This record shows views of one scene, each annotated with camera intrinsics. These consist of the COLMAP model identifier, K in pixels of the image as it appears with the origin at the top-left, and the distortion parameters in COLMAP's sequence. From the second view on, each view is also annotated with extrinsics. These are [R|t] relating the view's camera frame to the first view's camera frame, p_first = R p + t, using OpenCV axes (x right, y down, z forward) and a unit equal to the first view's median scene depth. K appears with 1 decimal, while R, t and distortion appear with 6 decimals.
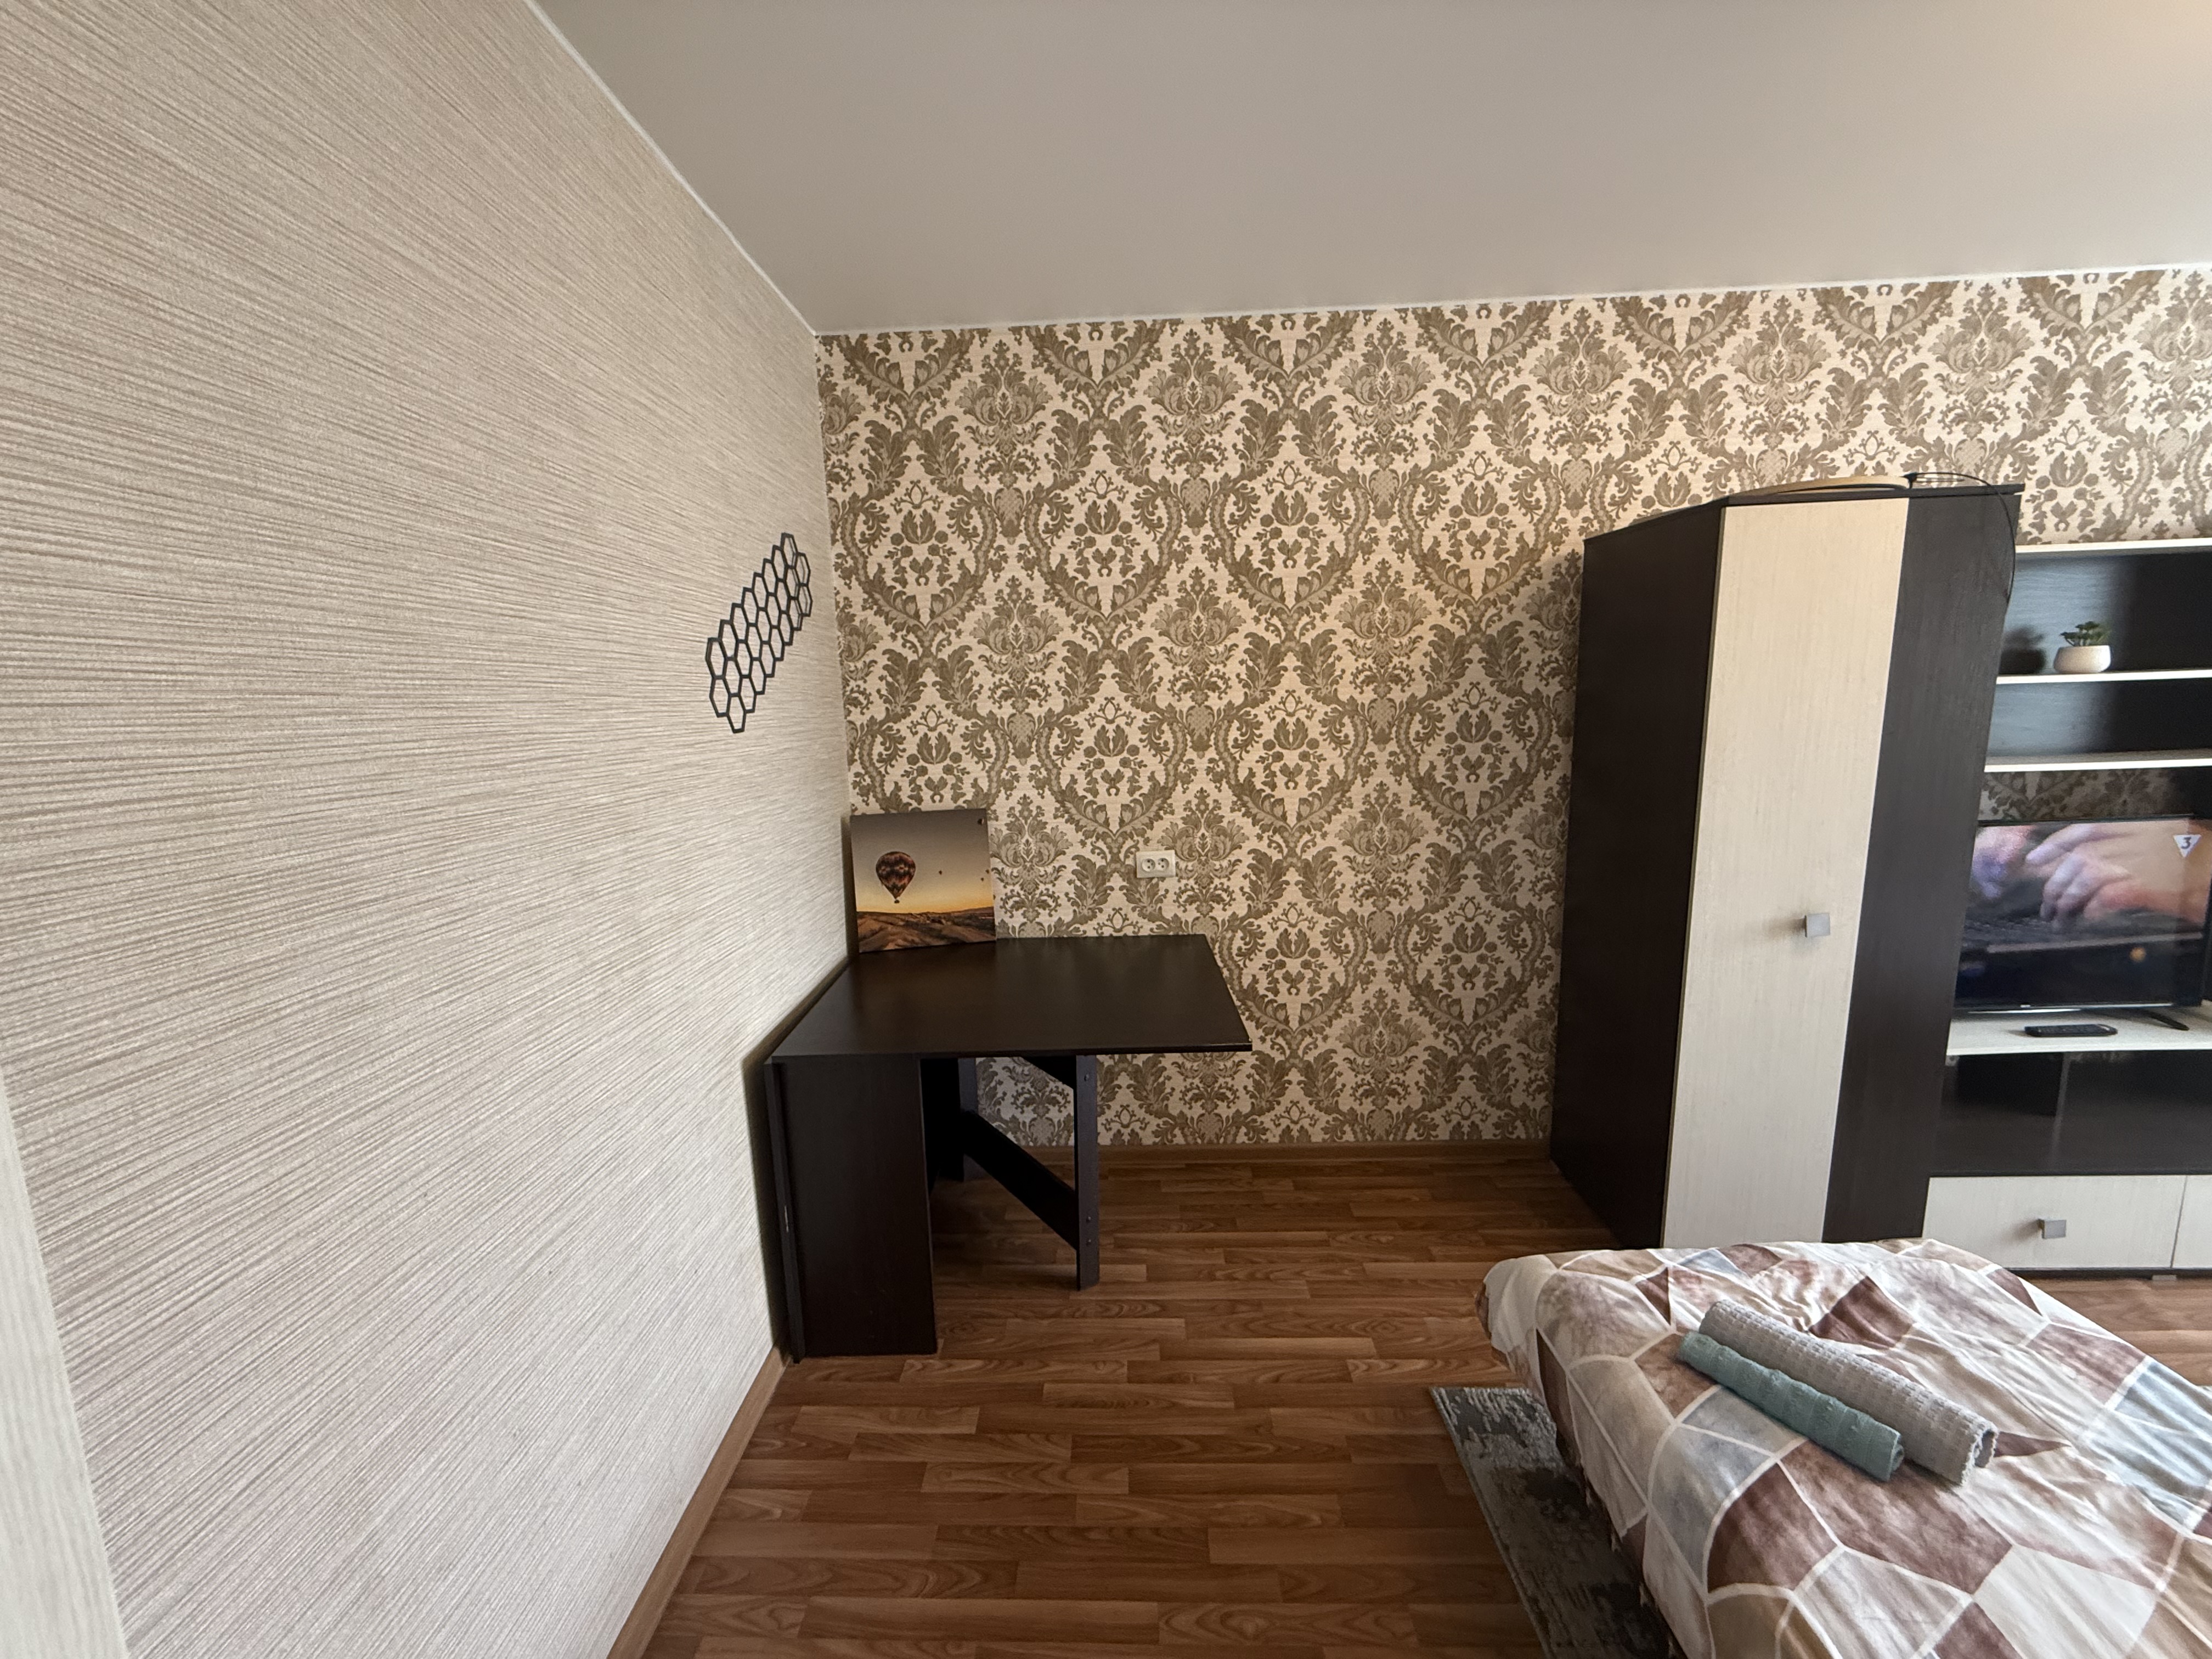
lens RADIAL K [[878.3, 0, 1099.0], [0, 878.3, 831.1], [0, 0, 1]] dist [0.000192, -0.000121]
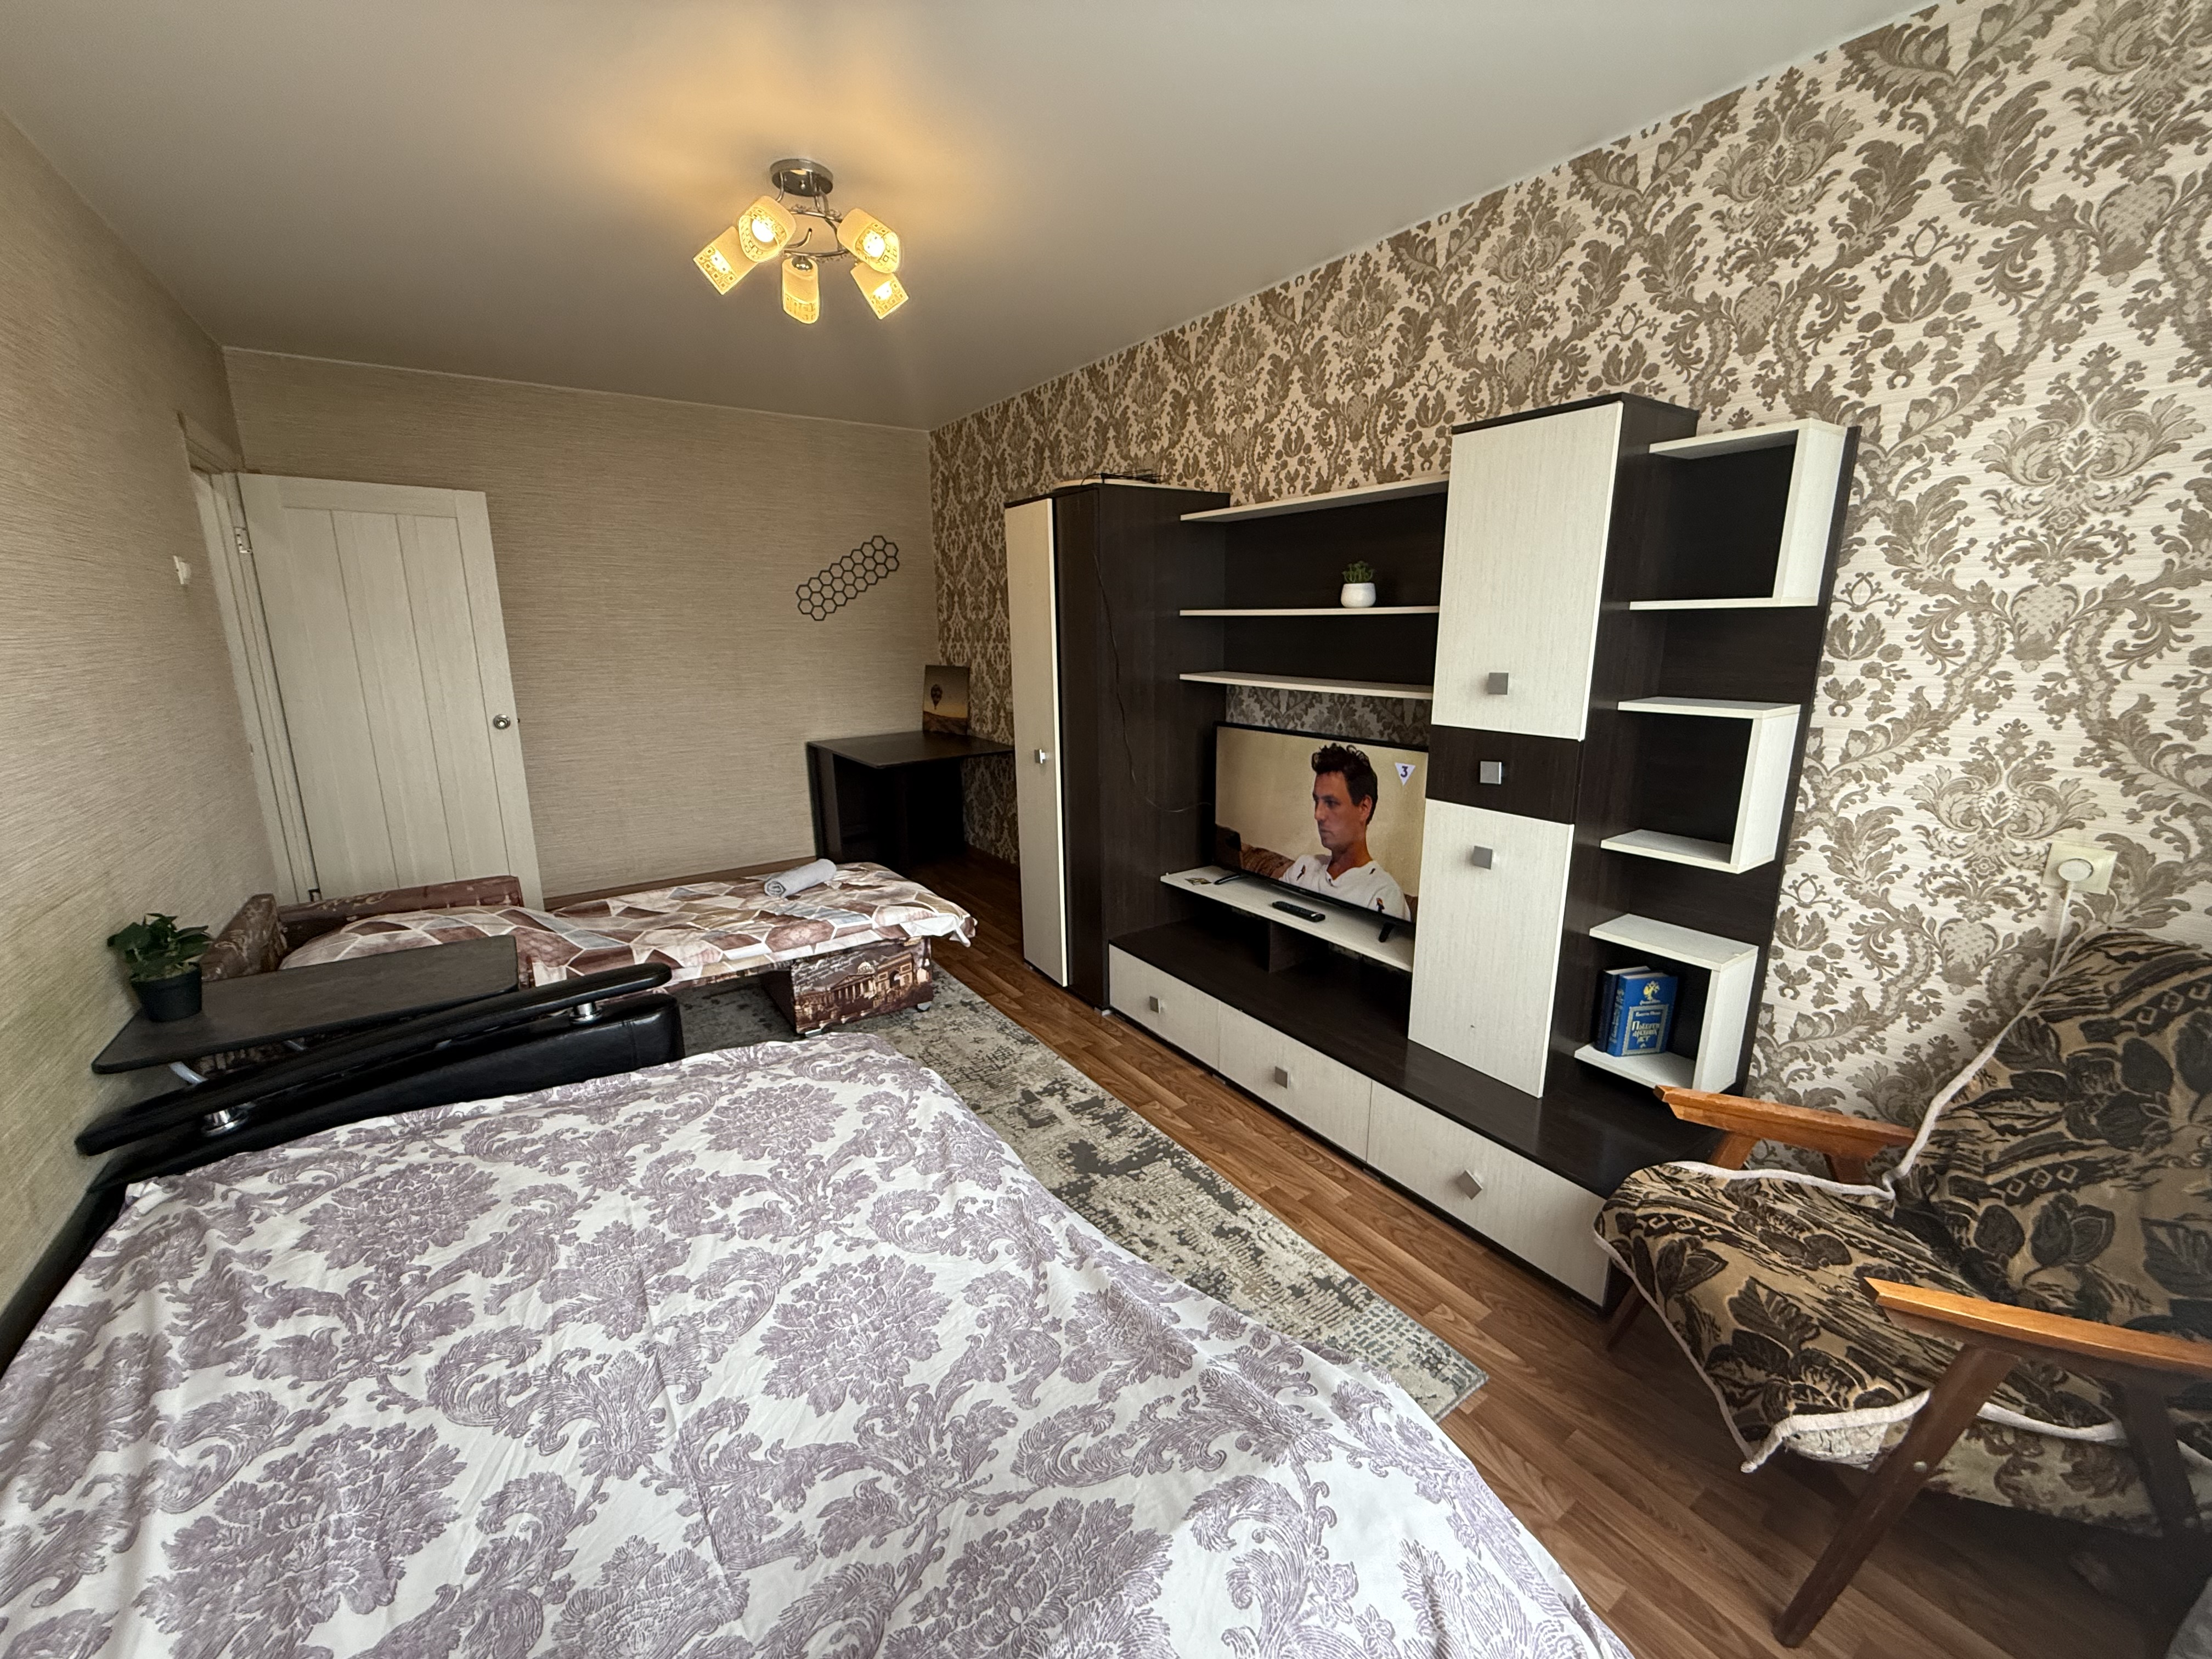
lens RADIAL K [[878.3, 0, 1099.6], [0, 878.3, 832.6], [0, 0, 1]] dist [0.000192, -0.000121]
pose [[0.592375, 0.217961, -0.775619, 1.794945], [-0.136712, 0.975942, 0.169842, -0.043120], [0.793979, 0.005427, 0.607922, 0.051744]]
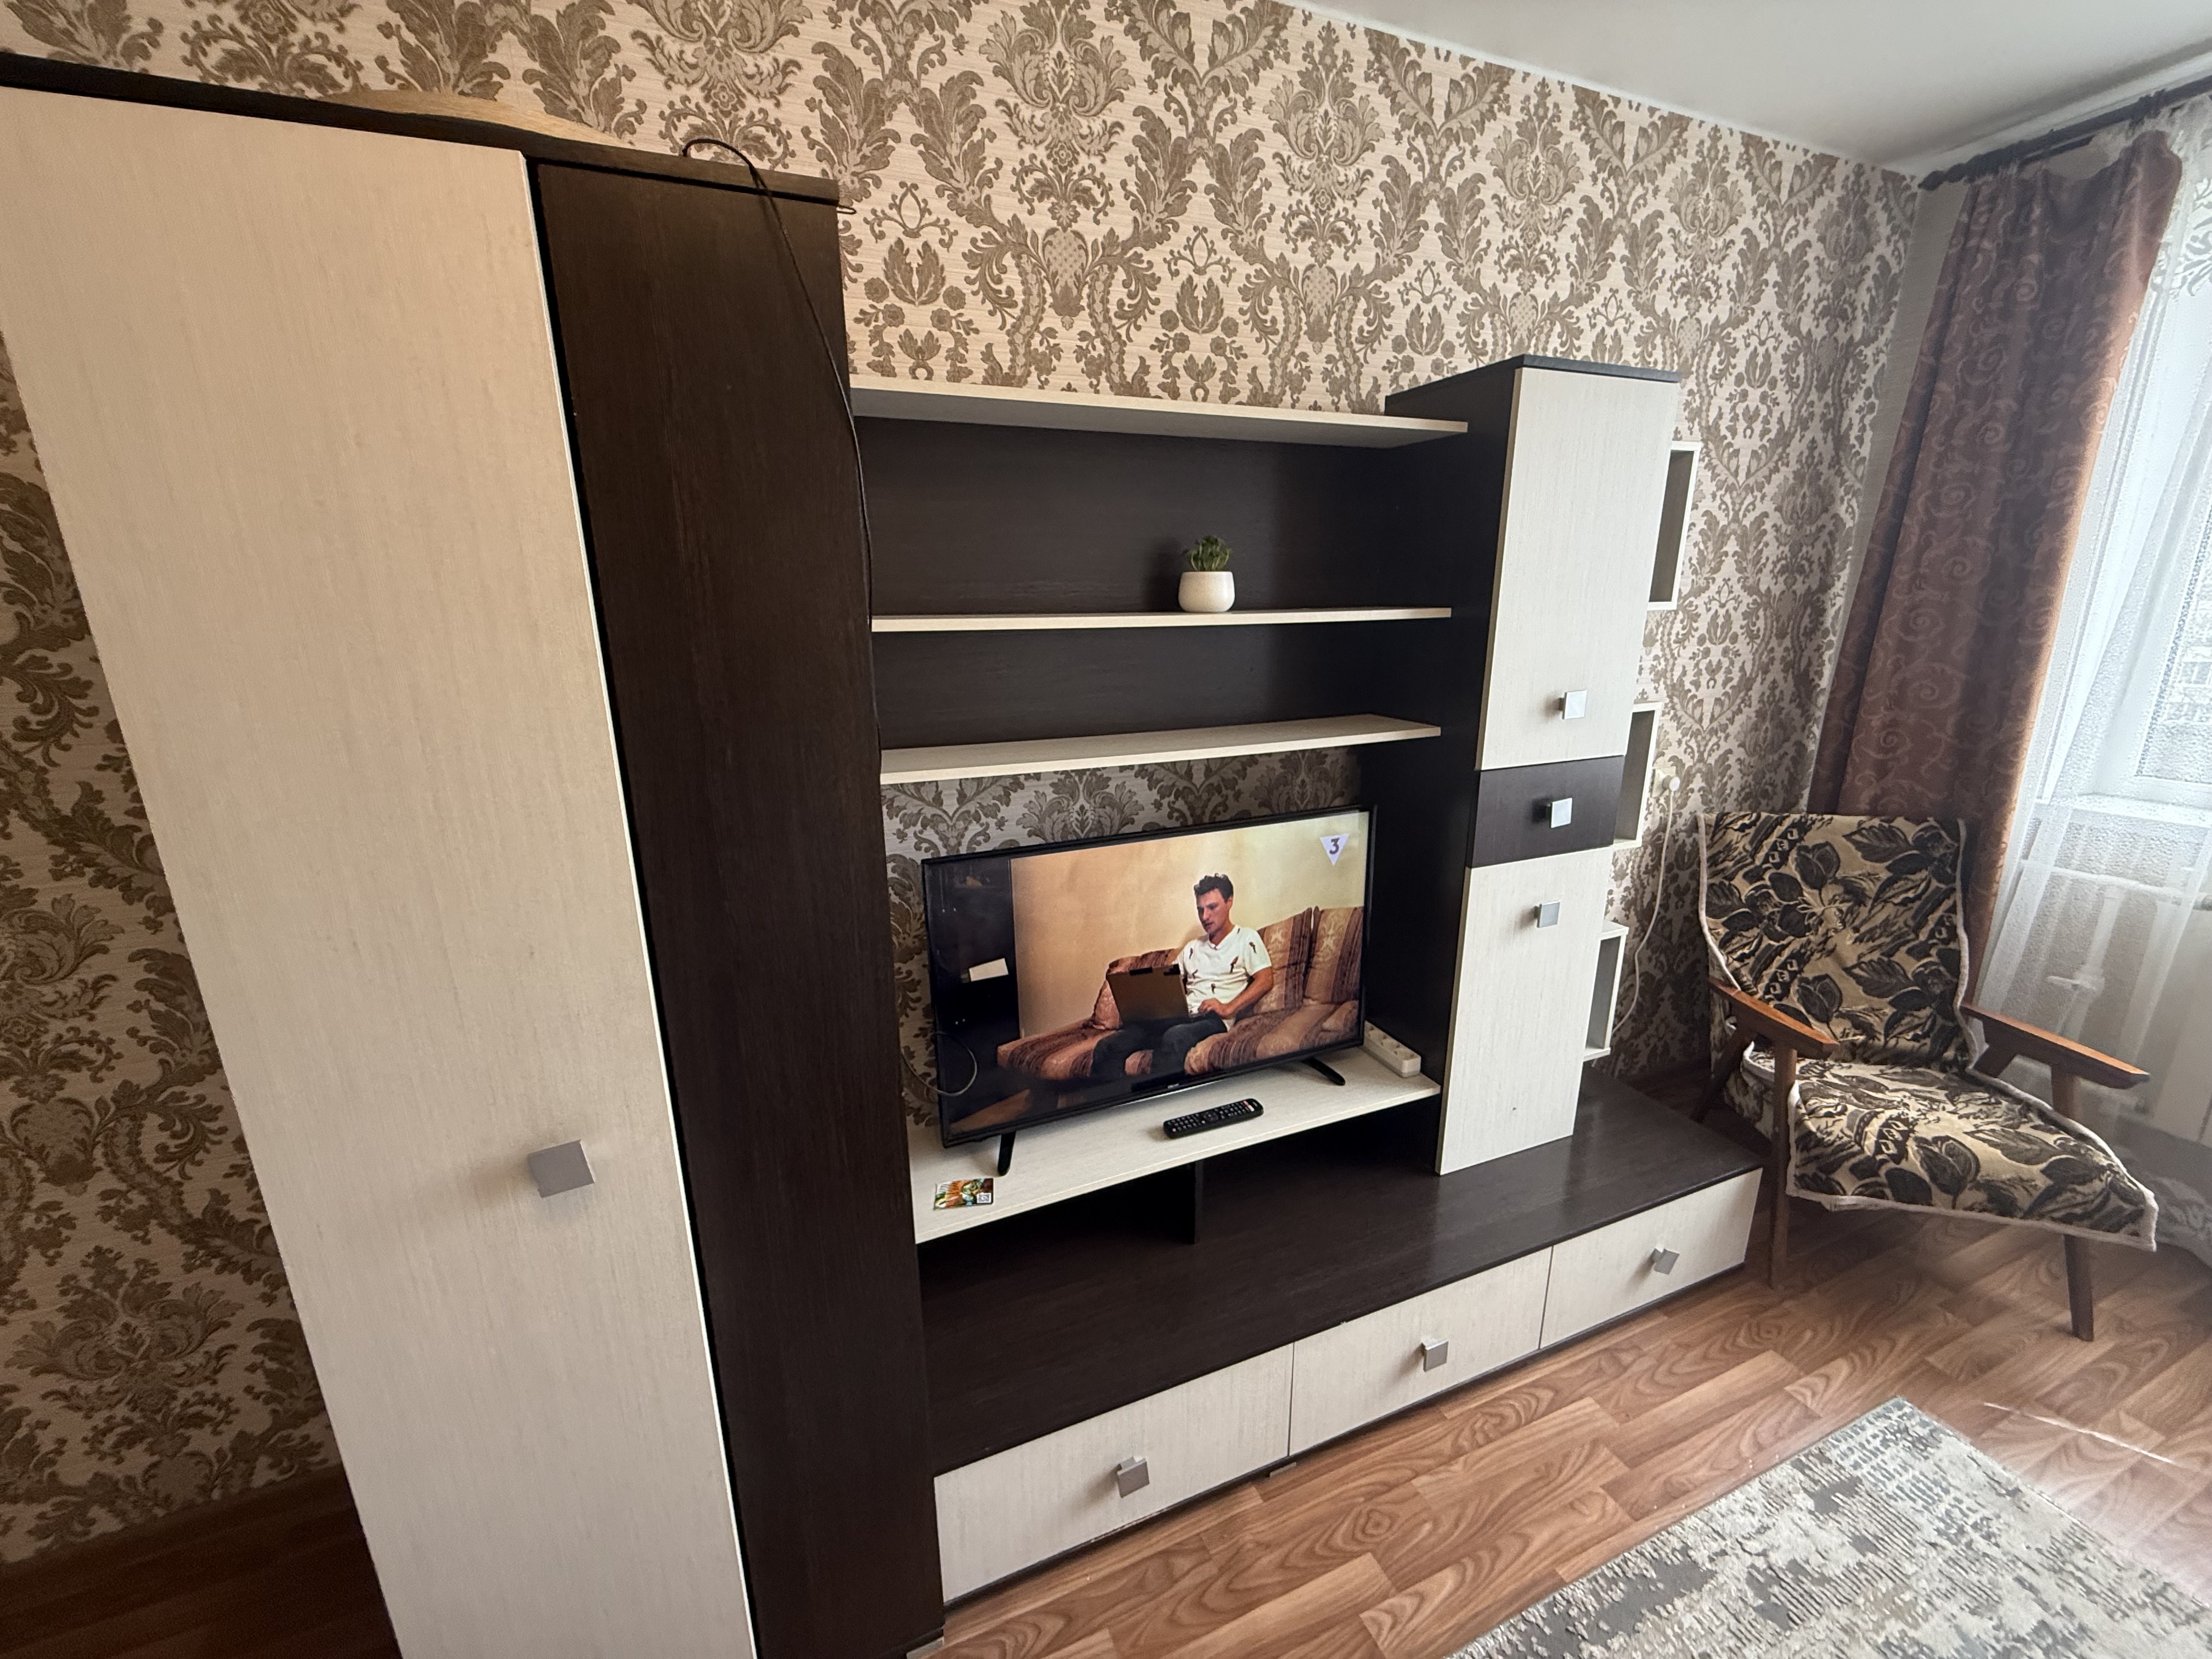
lens RADIAL K [[878.3, 0, 1097.0], [0, 878.3, 833.3], [0, 0, 1]] dist [0.000192, -0.000121]
pose [[0.911376, -0.084950, 0.402712, 0.724875], [0.048811, 0.993871, 0.099188, -0.078044], [-0.408670, -0.070741, 0.909937, 0.387796]]
